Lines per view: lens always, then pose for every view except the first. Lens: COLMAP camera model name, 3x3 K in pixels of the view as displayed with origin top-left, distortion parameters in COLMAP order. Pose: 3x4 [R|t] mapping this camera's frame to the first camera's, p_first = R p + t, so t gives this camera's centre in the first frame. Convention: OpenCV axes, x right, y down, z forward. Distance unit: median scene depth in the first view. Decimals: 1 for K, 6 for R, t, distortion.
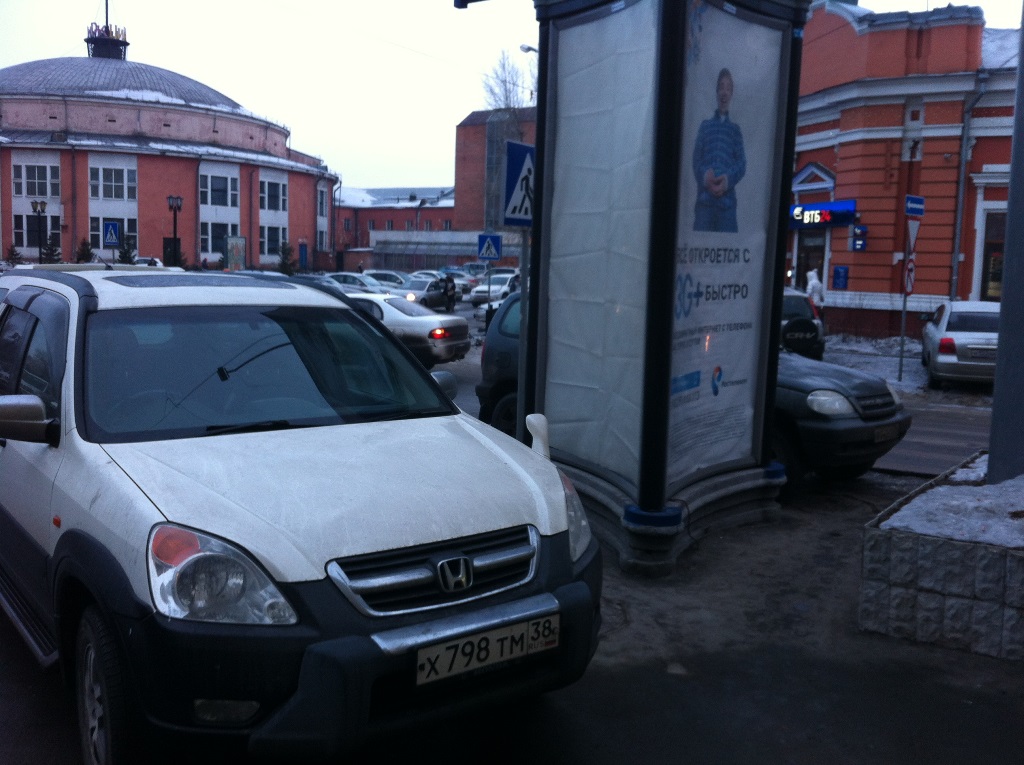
lens RADIAL K [[1050.5, 0, 512.0], [0, 1050.5, 380.5], [0, 0, 1]] dist [0.094696, 0.000000]
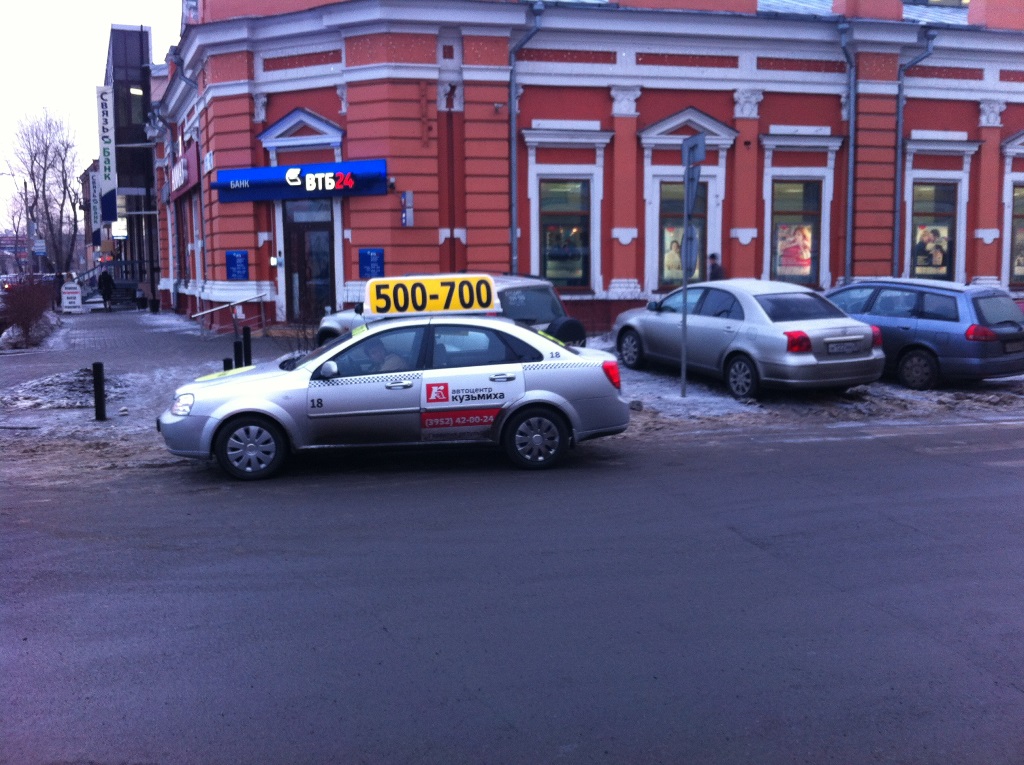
lens RADIAL K [[1050.5, 0, 511.8], [0, 1050.5, 382.5], [0, 0, 1]] dist [0.094696, 0.000000]
pose [[0.727517, -0.121495, 0.675247, -0.140628], [0.111284, 0.992059, 0.058600, -0.047668], [-0.677005, 0.032512, 0.735260, 0.401753]]
